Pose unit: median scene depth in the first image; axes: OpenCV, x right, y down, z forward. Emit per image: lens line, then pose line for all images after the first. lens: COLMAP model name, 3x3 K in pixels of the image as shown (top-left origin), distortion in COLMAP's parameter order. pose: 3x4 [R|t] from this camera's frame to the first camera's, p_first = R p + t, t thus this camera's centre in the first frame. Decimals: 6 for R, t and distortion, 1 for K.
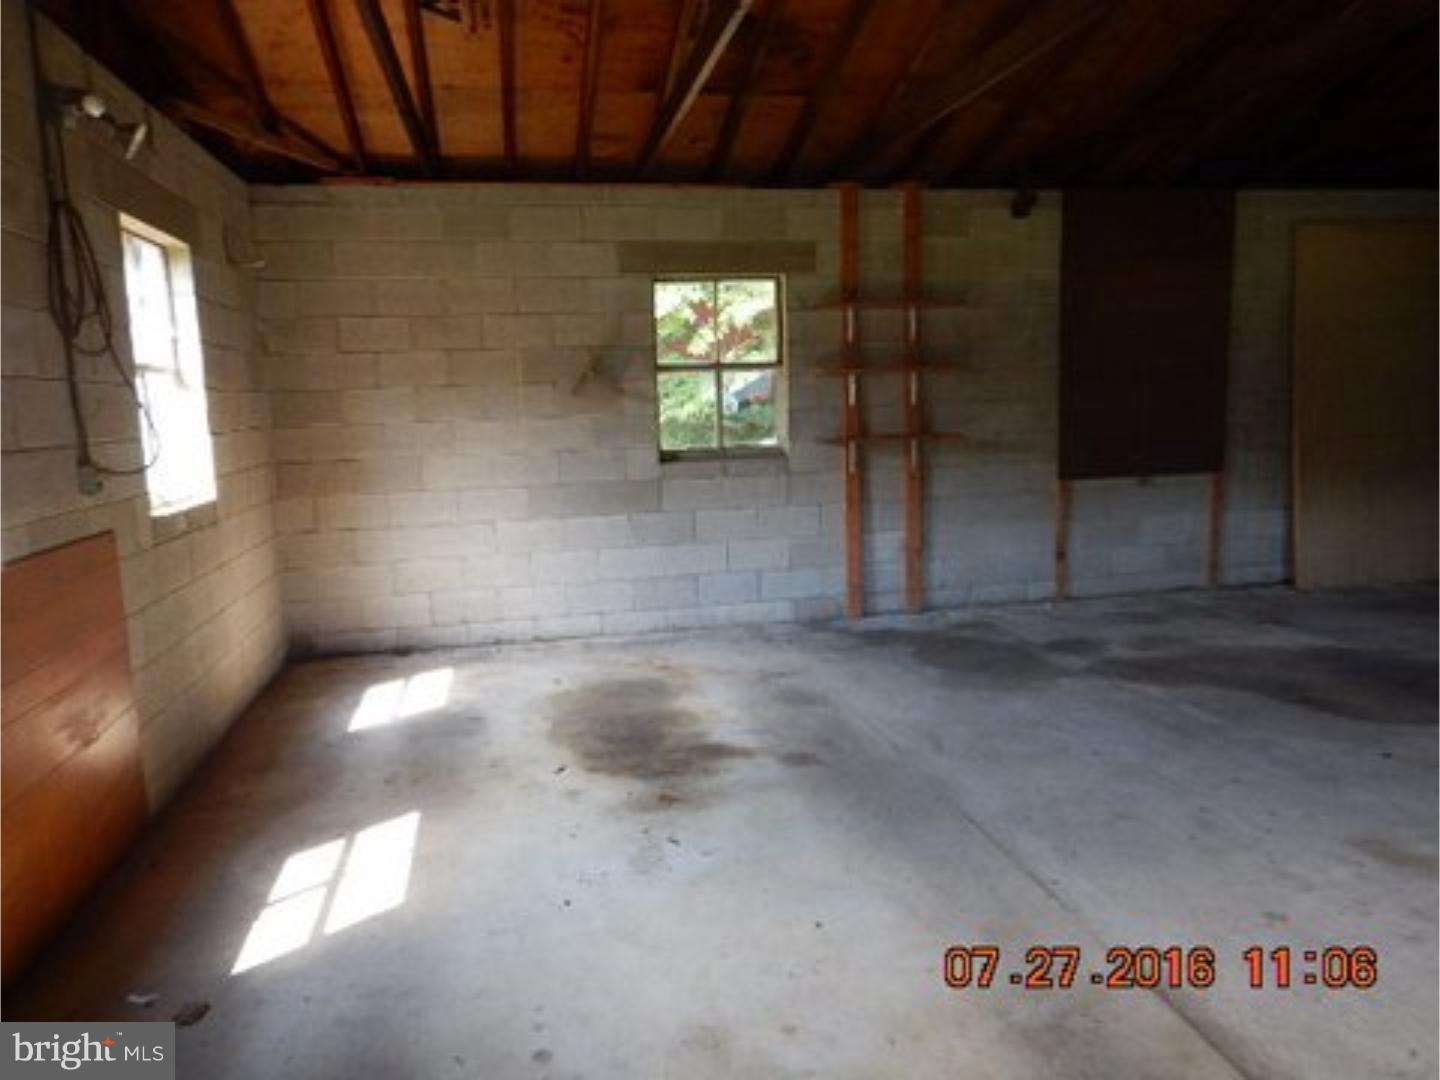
lens RADIAL K [[1026.7, 0, 725.2], [0, 1026.7, 545.2], [0, 0, 1]] dist [0.005107, -0.005444]
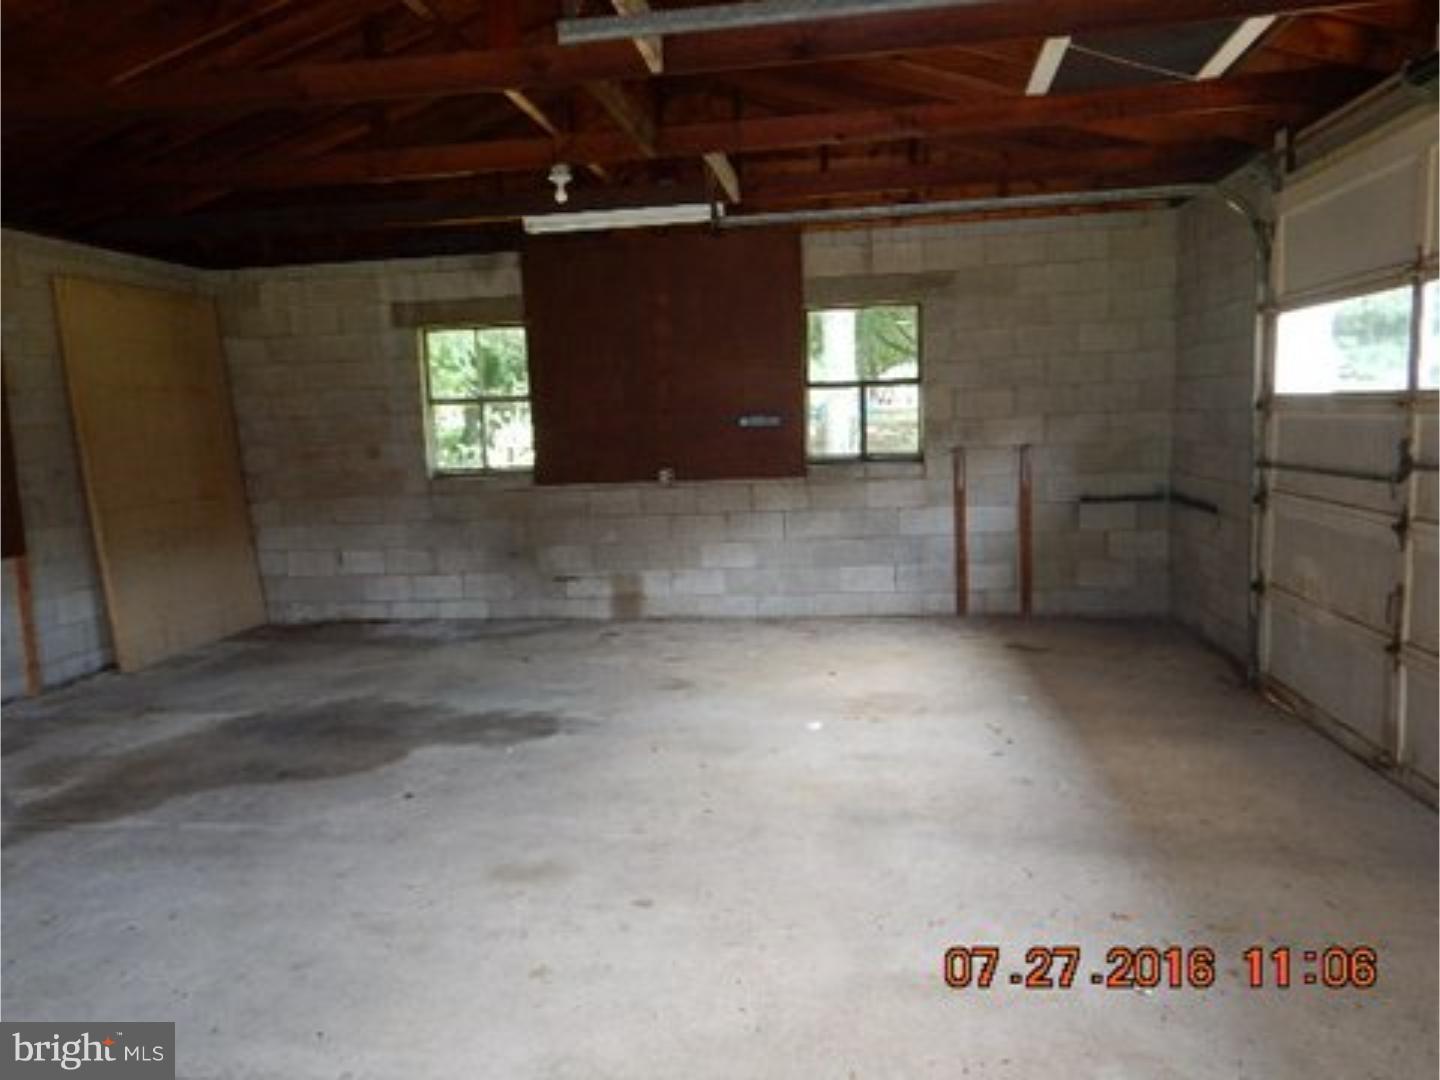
lens RADIAL K [[1026.7, 0, 724.1], [0, 1026.7, 540.5], [0, 0, 1]] dist [0.005107, -0.005444]
pose [[0.320457, -0.093201, 0.942667, -0.140215], [0.162051, 0.985872, 0.042384, -0.028928], [-0.933299, 0.139178, 0.331032, 0.207096]]
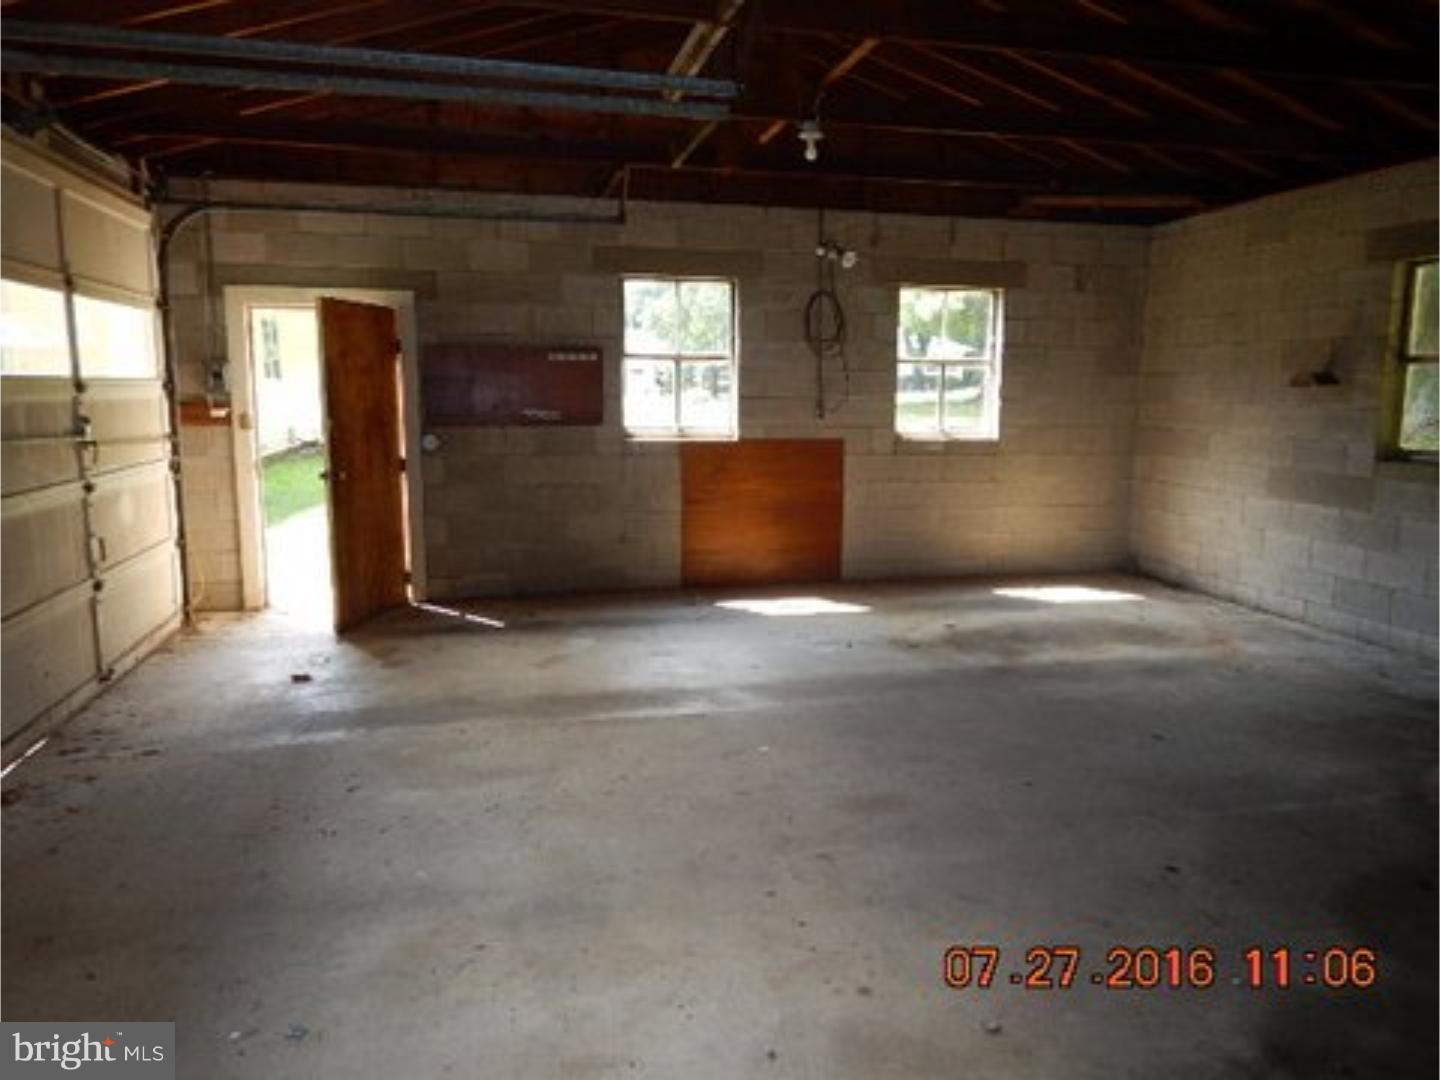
lens RADIAL K [[1026.7, 0, 715.7], [0, 1026.7, 536.2], [0, 0, 1]] dist [0.005107, -0.005444]
pose [[0.021669, 0.178640, -0.983676, 0.880871], [-0.158084, 0.972141, 0.173063, -0.081415], [0.987188, 0.151754, 0.049306, 0.373028]]
